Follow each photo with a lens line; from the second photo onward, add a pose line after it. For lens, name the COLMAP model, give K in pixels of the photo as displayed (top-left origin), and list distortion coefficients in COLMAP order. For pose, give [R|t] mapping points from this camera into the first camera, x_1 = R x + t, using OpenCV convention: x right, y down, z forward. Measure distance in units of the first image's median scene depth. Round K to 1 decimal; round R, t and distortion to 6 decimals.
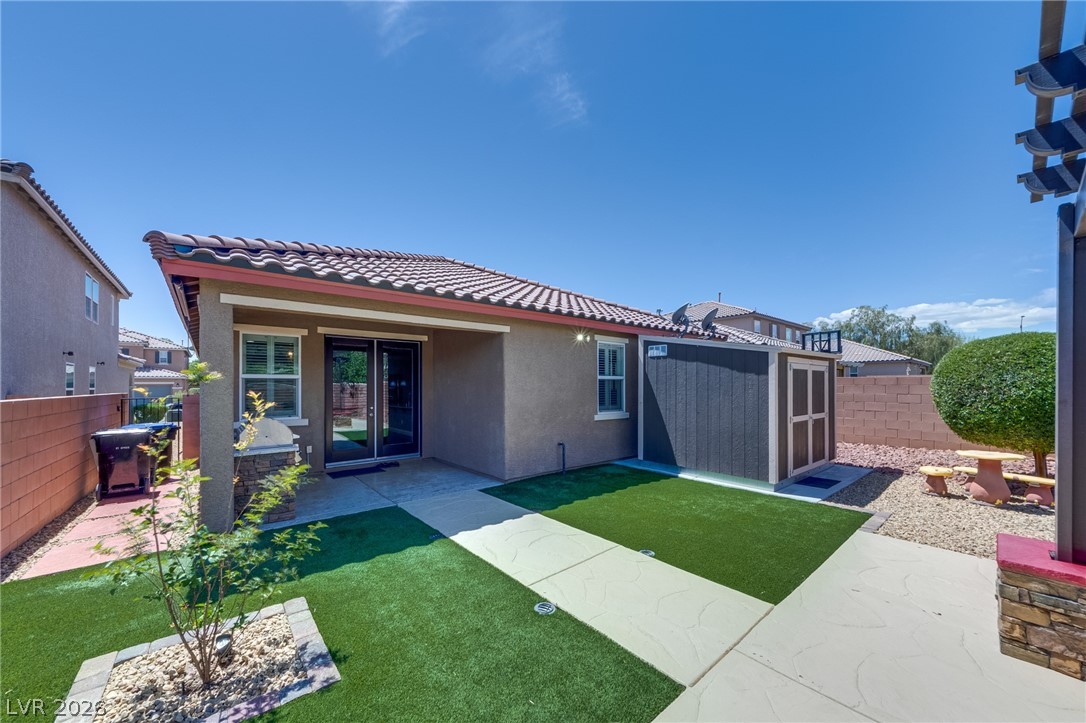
lens RADIAL K [[402.0, 0, 545.3], [0, 402.0, 385.8], [0, 0, 1]] dist [0.002169, -0.001058]
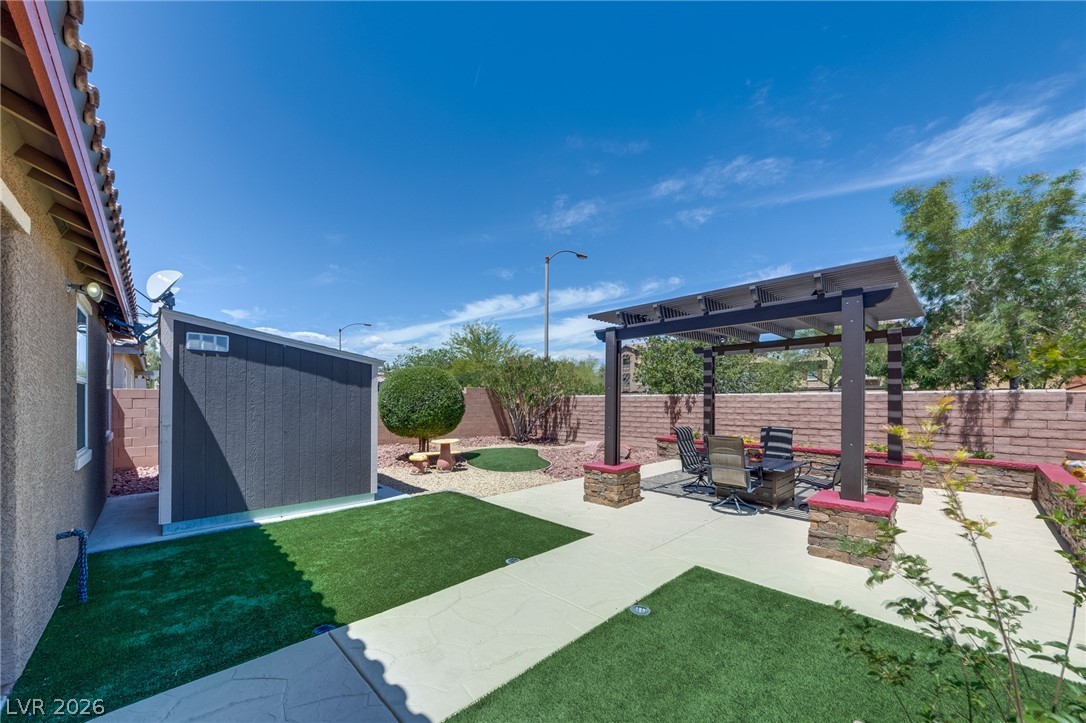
lens RADIAL K [[402.0, 0, 541.9], [0, 402.0, 404.7], [0, 0, 1]] dist [0.002169, -0.001058]
pose [[-0.069129, -0.009726, 0.997560, -0.418210], [0.000725, 0.999952, 0.009800, 0.005935], [-0.997607, 0.001401, -0.069119, 0.546327]]
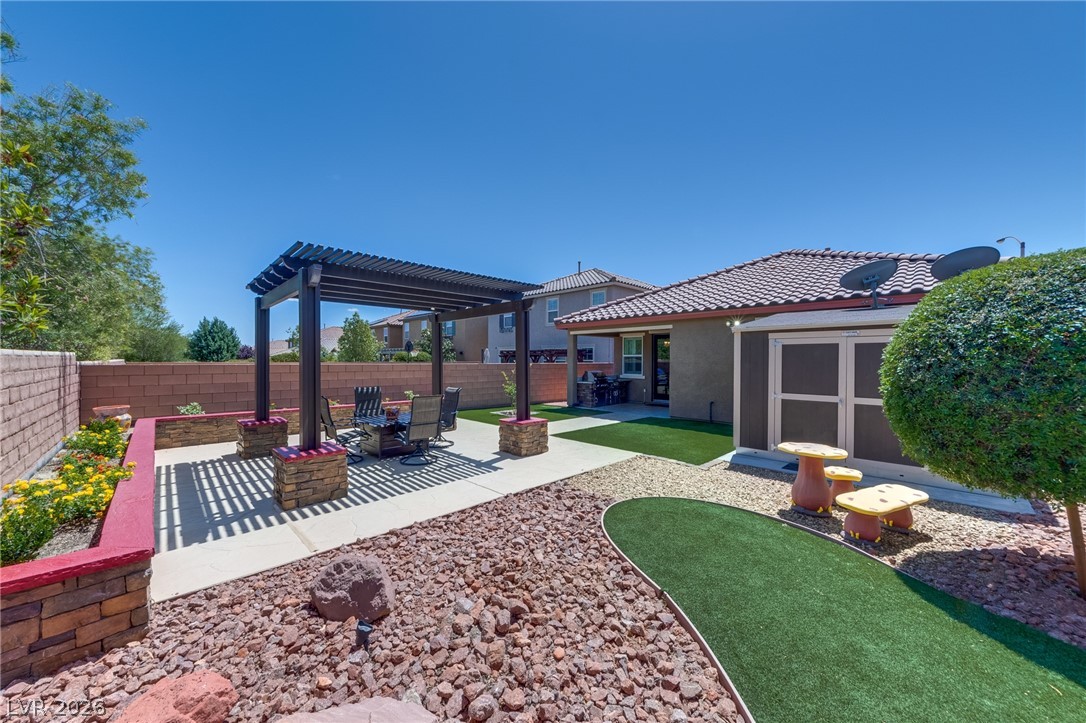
lens RADIAL K [[402.0, 0, 538.0], [0, 402.0, 362.4], [0, 0, 1]] dist [0.002169, -0.001058]
pose [[0.063151, 0.011415, -0.997939, 1.420910], [-0.001454, 0.999935, 0.011346, -0.009429], [0.998003, 0.000734, 0.063164, 0.313106]]
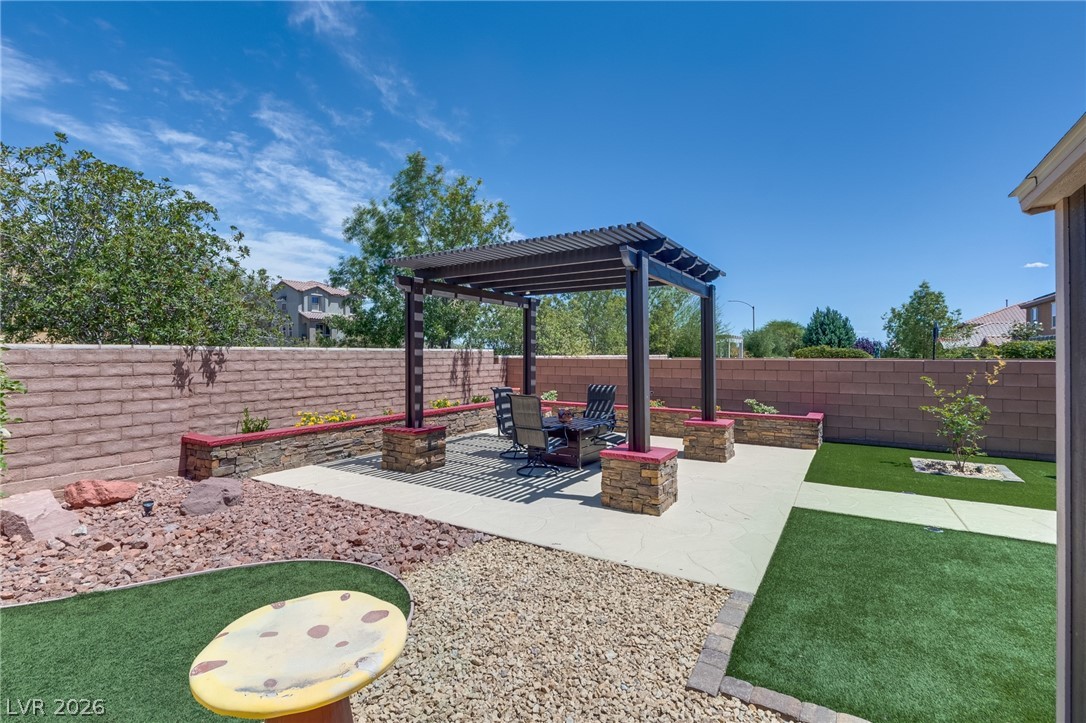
lens RADIAL K [[513.0, 0, 537.5], [0, 513.0, 356.8], [0, 0, 1]] dist [0.001693, 0.000220]
pose [[-0.951361, 0.005176, -0.308035, 0.813891], [0.004321, 0.999985, 0.003460, 0.000489], [0.308048, 0.001960, -0.951369, 1.011919]]
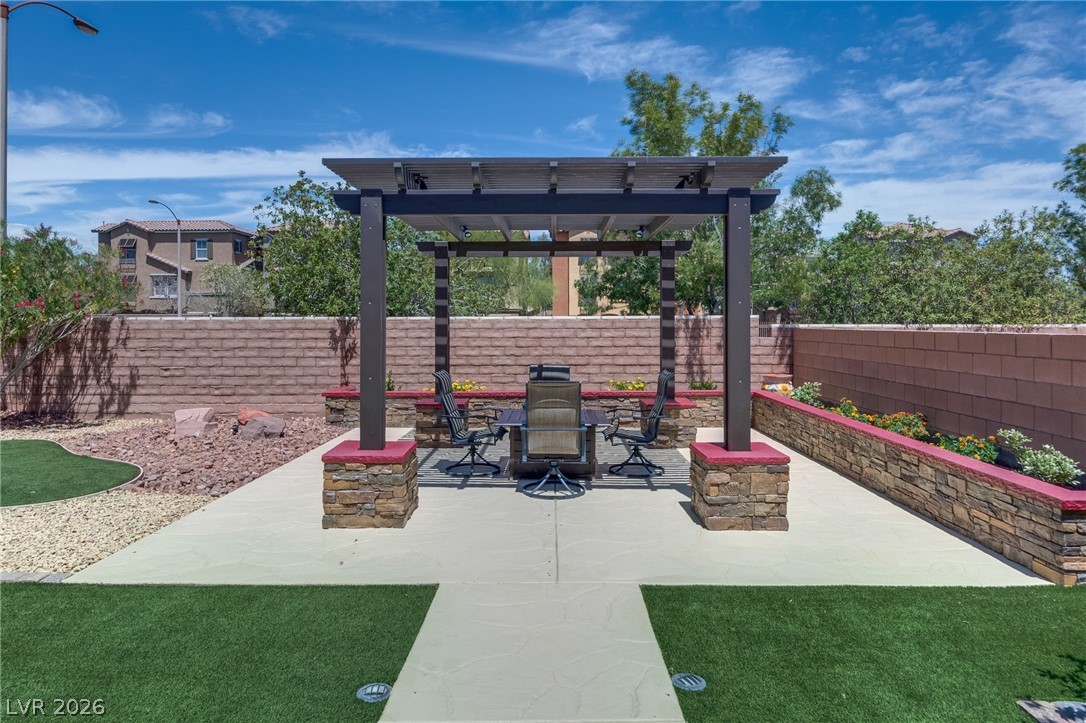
lens RADIAL K [[664.3, 0, 533.1], [0, 664.3, 315.4], [0, 0, 1]] dist [0.001737, 0.004062]
pose [[-0.752344, 0.014459, 0.658611, -0.208192], [0.003970, 0.999840, -0.017414, 0.005972], [-0.658758, -0.010487, -0.752282, 0.787930]]
